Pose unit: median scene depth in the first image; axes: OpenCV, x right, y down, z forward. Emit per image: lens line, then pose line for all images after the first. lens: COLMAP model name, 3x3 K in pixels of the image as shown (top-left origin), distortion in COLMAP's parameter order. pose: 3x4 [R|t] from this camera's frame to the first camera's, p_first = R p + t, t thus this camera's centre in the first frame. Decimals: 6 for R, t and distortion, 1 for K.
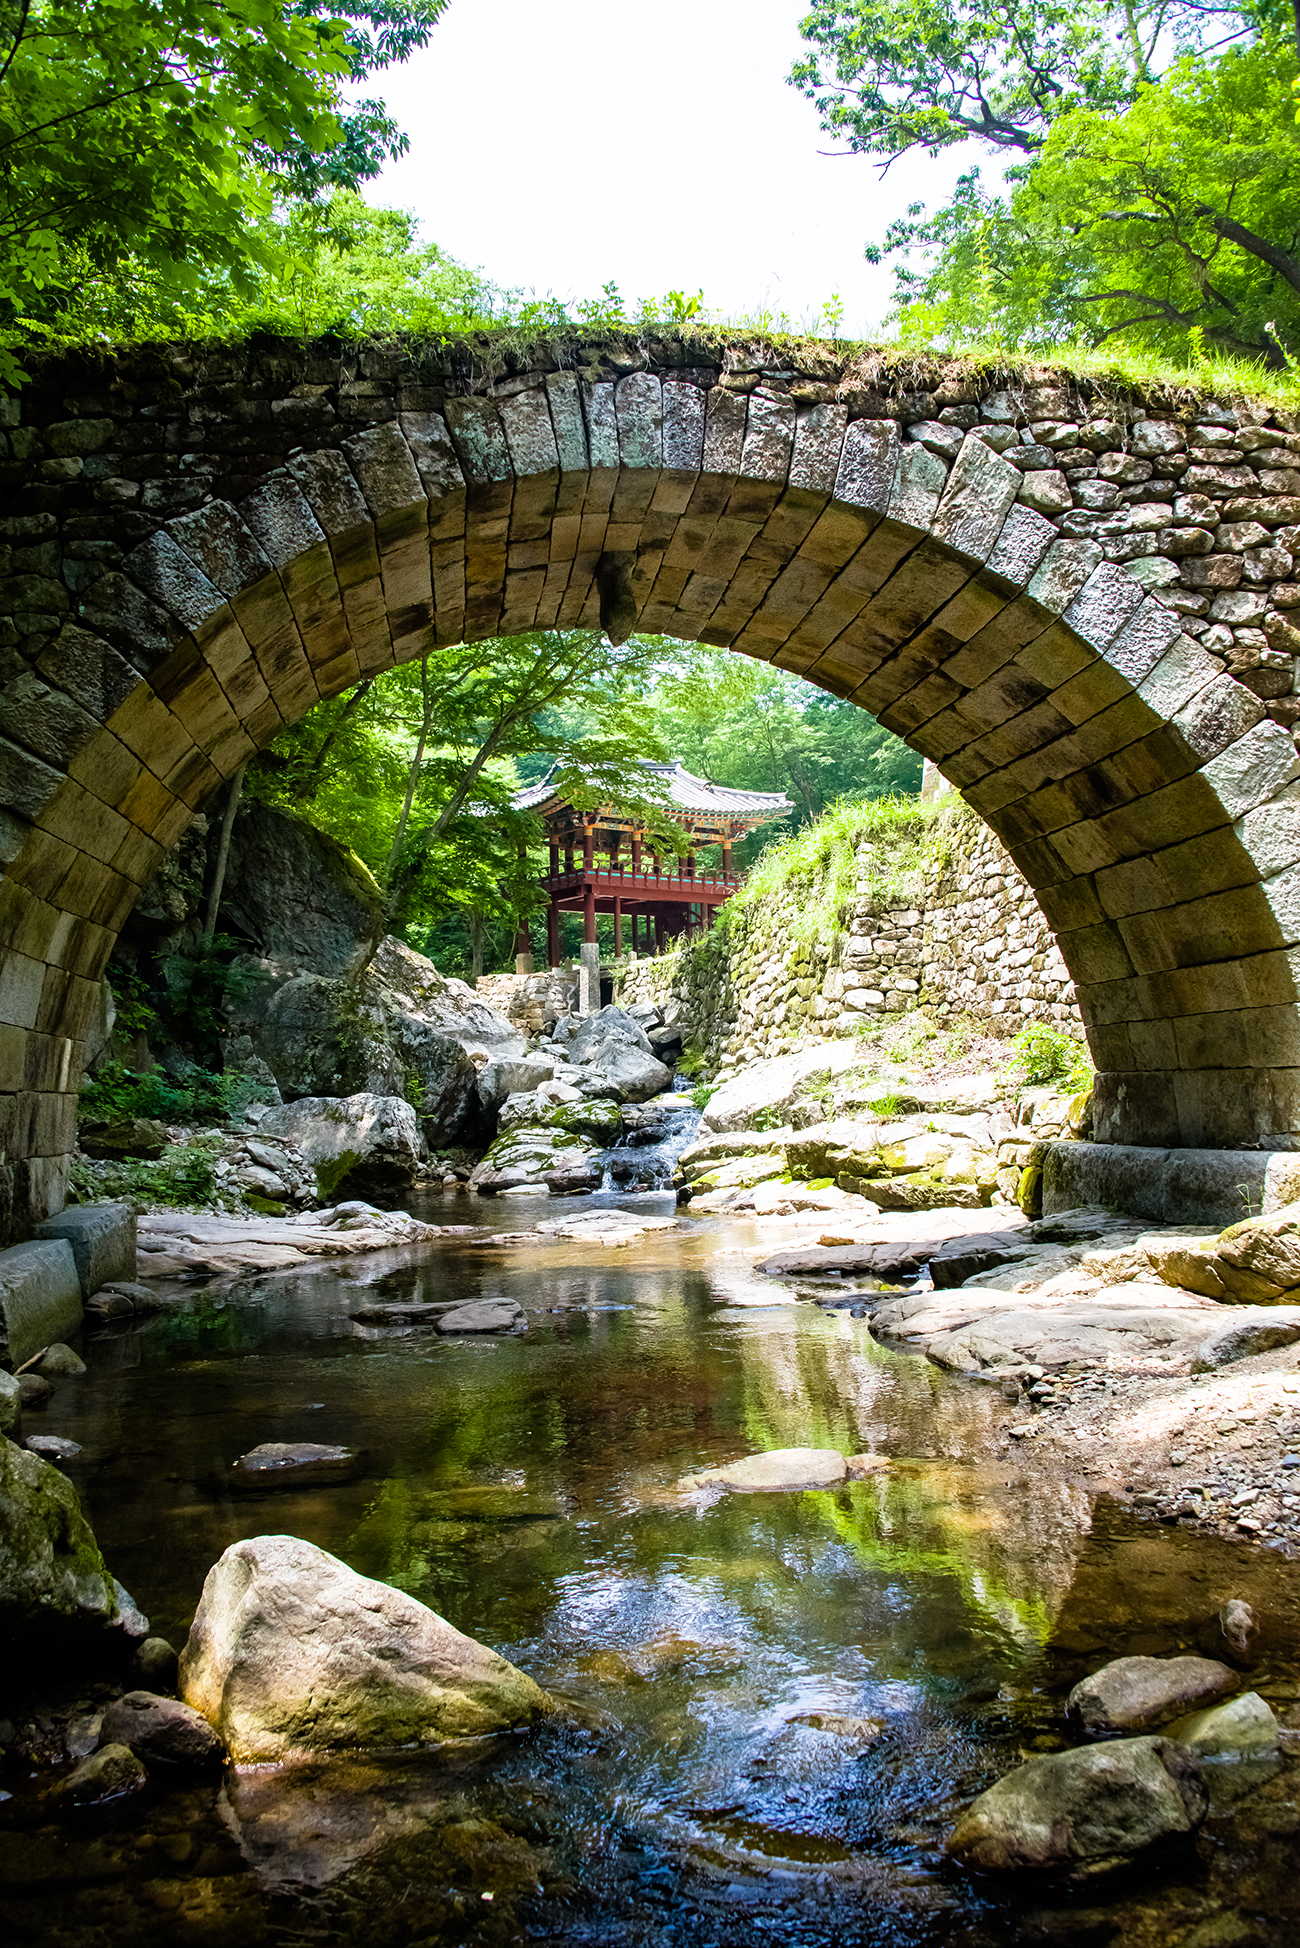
lens RADIAL K [[1587.7, 0, 659.6], [0, 1587.7, 988.7], [0, 0, 1]] dist [-0.116713, 0.010238]
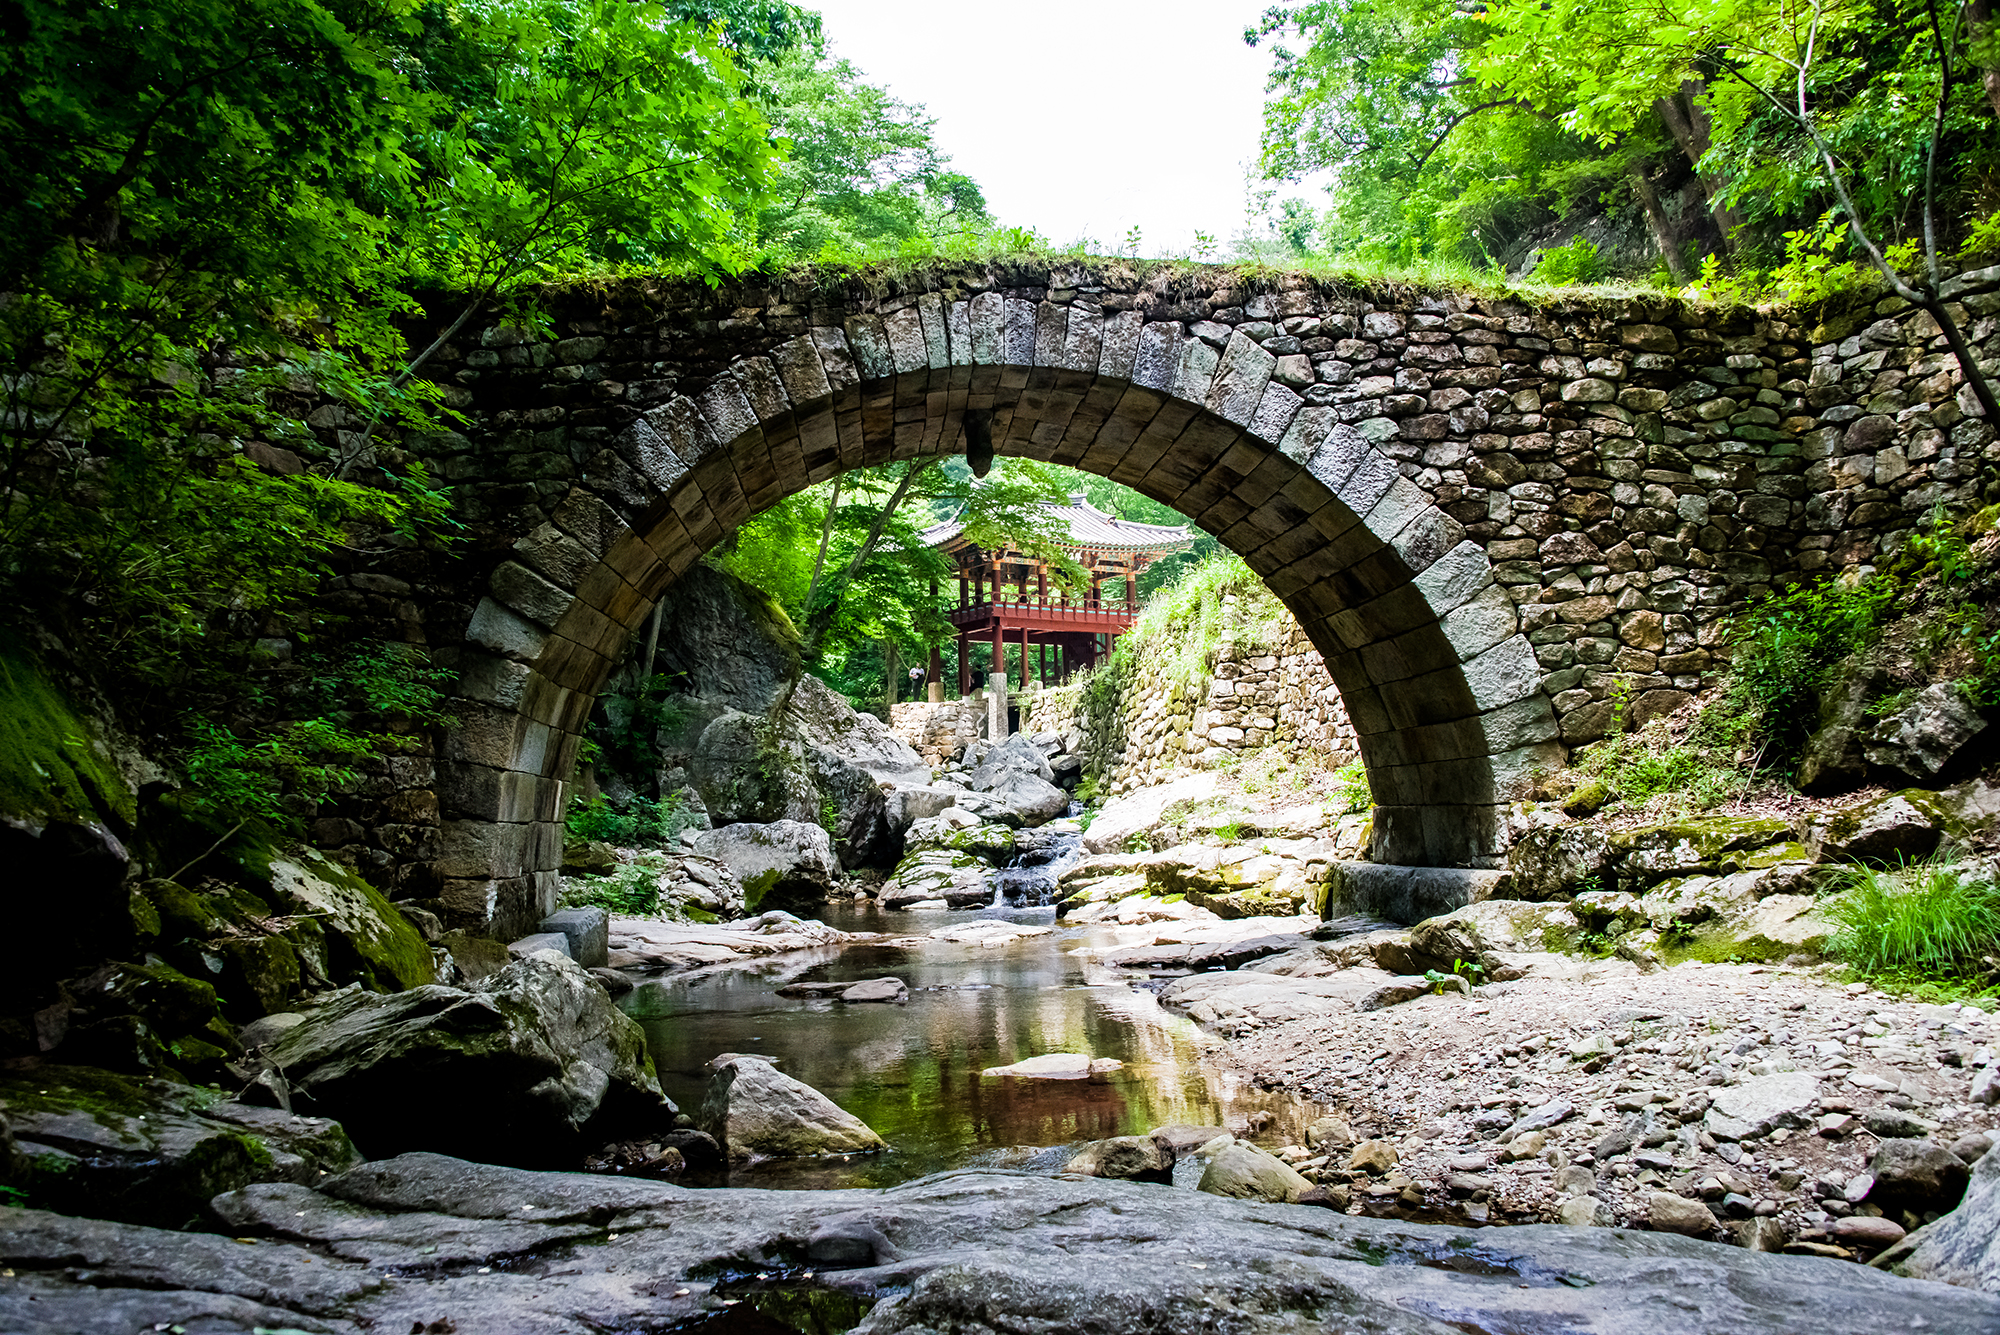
lens RADIAL K [[1630.1, 0, 995.3], [0, 1630.1, 666.2], [0, 0, 1]] dist [-0.116713, 0.010238]
pose [[0.998531, -0.003852, -0.054043, 0.063202], [0.002492, 0.999679, -0.025216, -0.031619], [0.054123, 0.025044, 0.998220, -0.363681]]
